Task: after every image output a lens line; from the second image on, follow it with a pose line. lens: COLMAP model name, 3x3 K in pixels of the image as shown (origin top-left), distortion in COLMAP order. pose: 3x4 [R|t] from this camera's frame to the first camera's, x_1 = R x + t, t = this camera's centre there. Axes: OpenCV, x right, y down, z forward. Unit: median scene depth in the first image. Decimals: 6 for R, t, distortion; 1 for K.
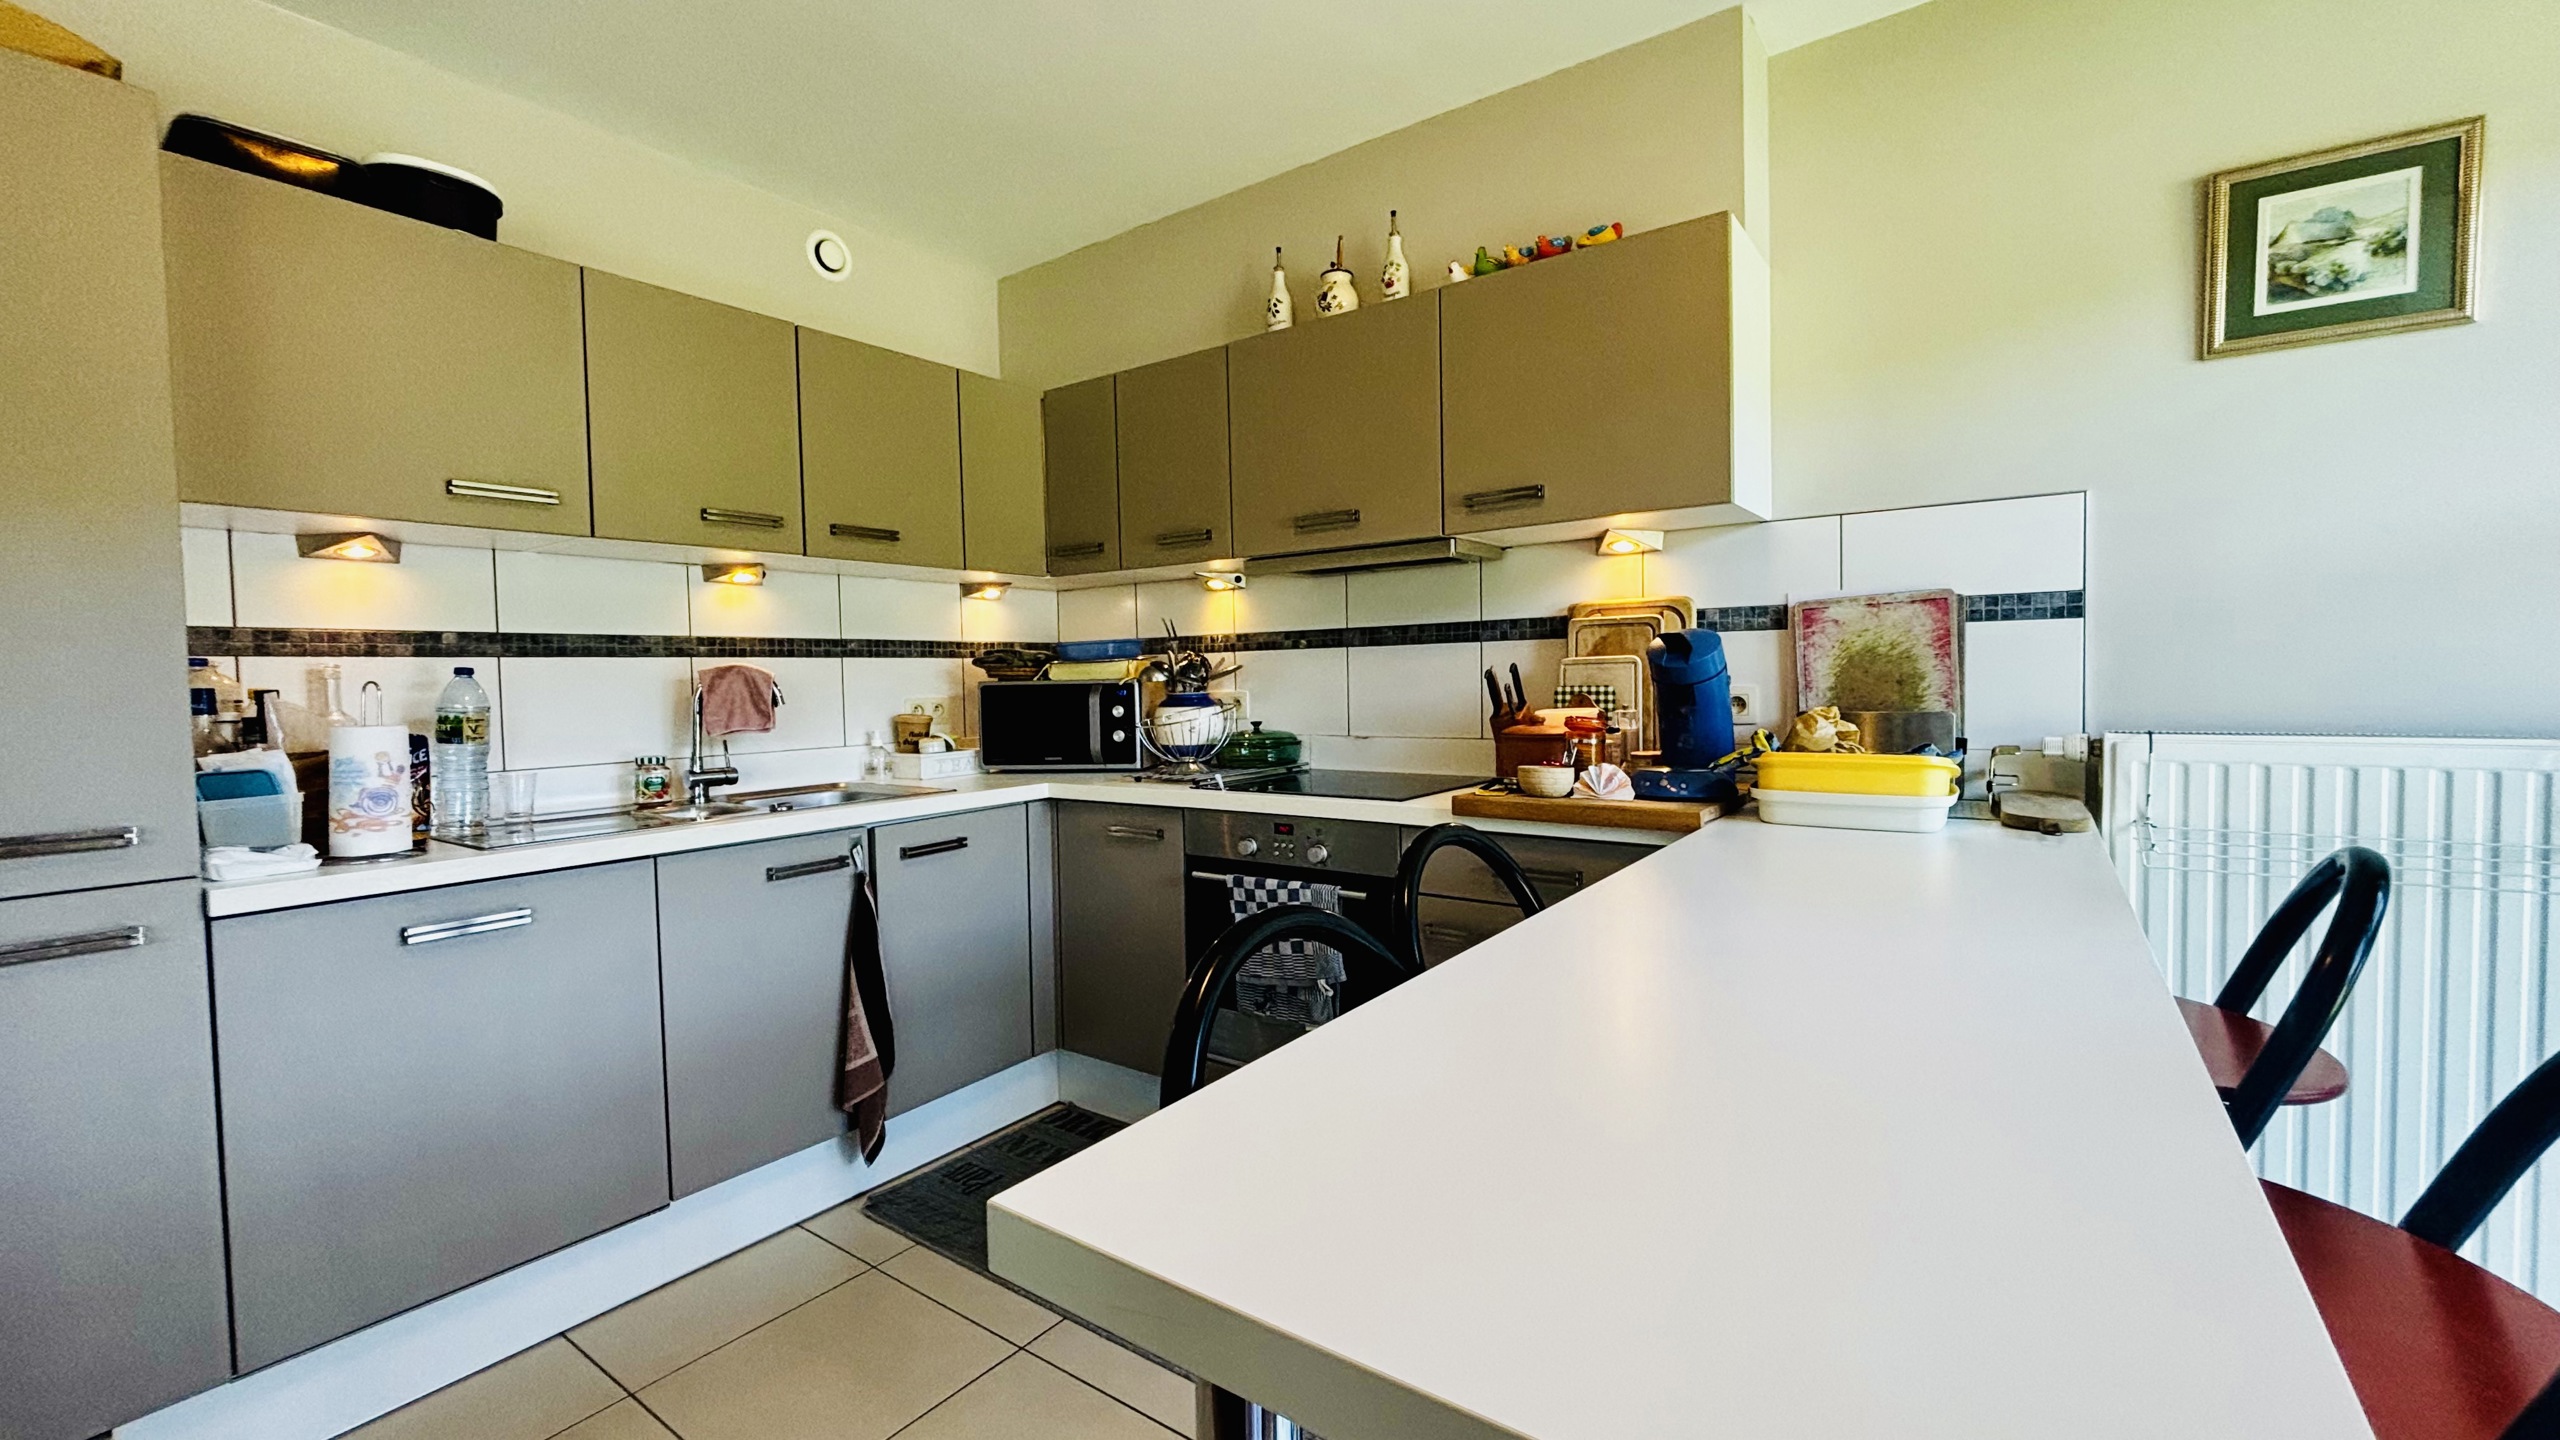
lens RADIAL K [[1025.3, 0, 1275.7], [0, 1025.3, 718.1], [0, 0, 1]] dist [0.001038, -0.001283]
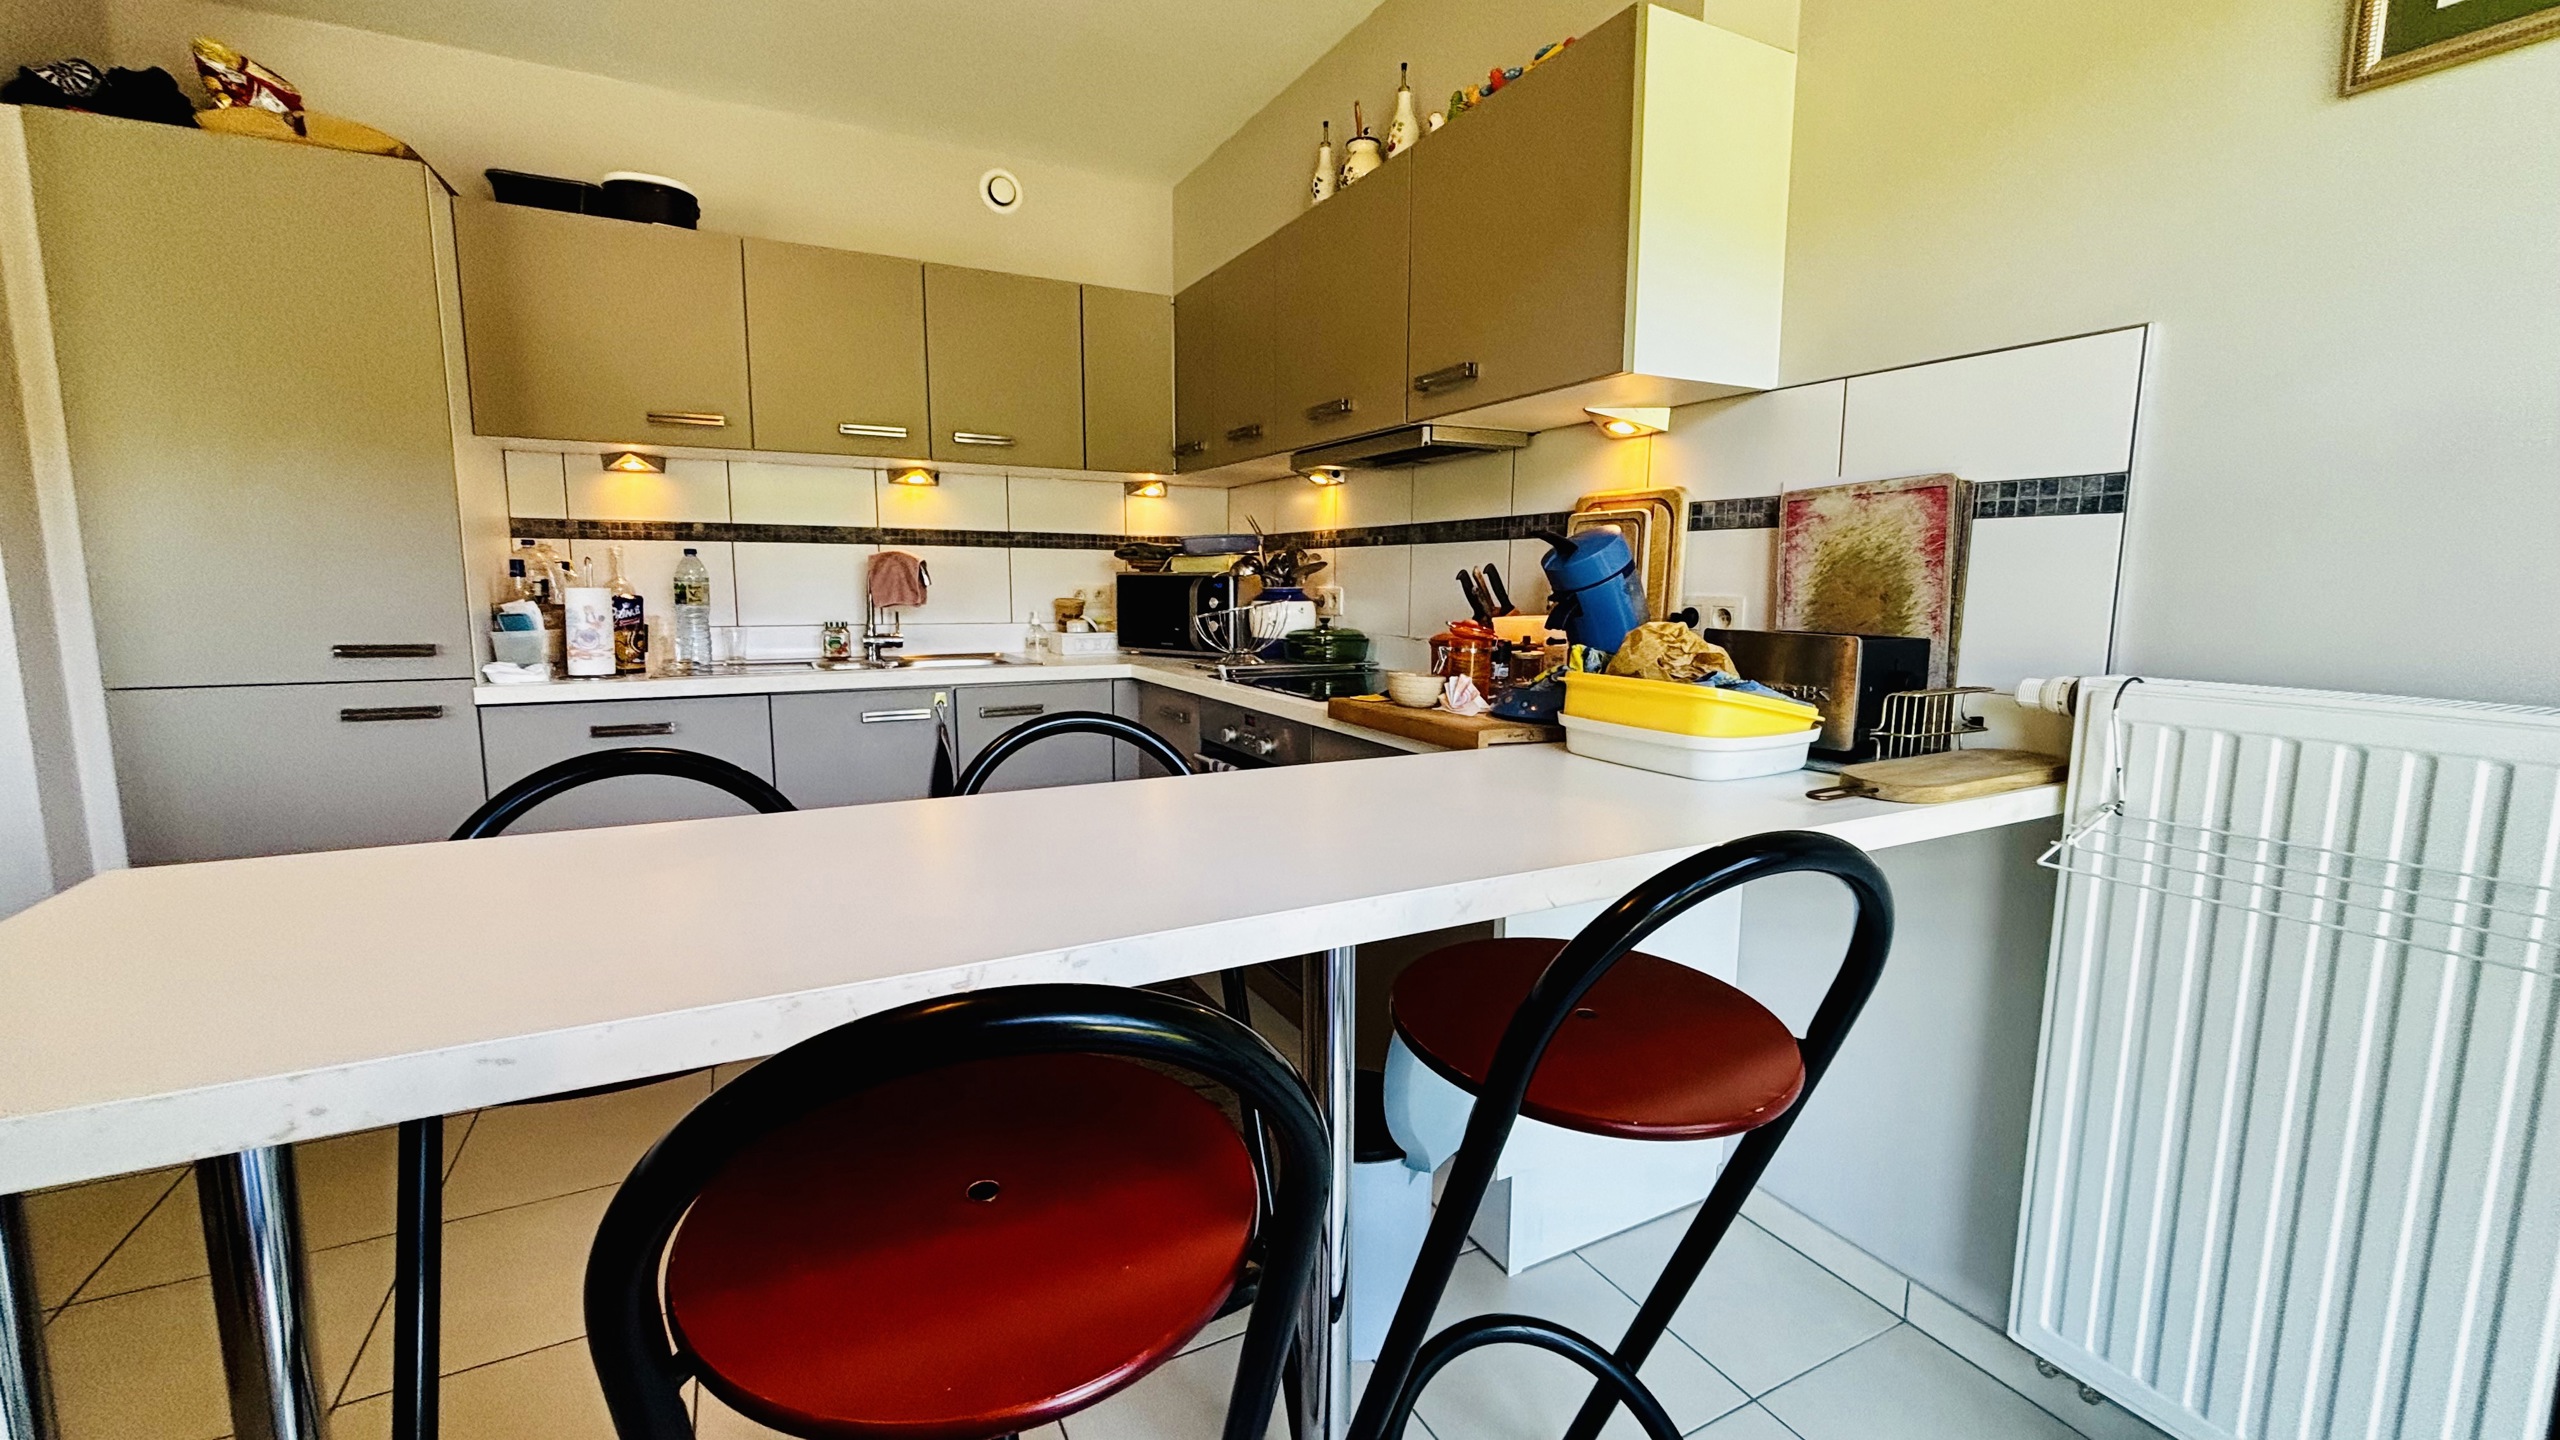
lens RADIAL K [[1025.3, 0, 1275.3], [0, 1025.3, 717.3], [0, 0, 1]] dist [0.001038, -0.001283]
pose [[0.892304, 0.088234, -0.442729, 0.506036], [-0.044661, 0.993156, 0.107918, -0.007947], [0.449221, -0.076523, 0.890137, 0.095093]]
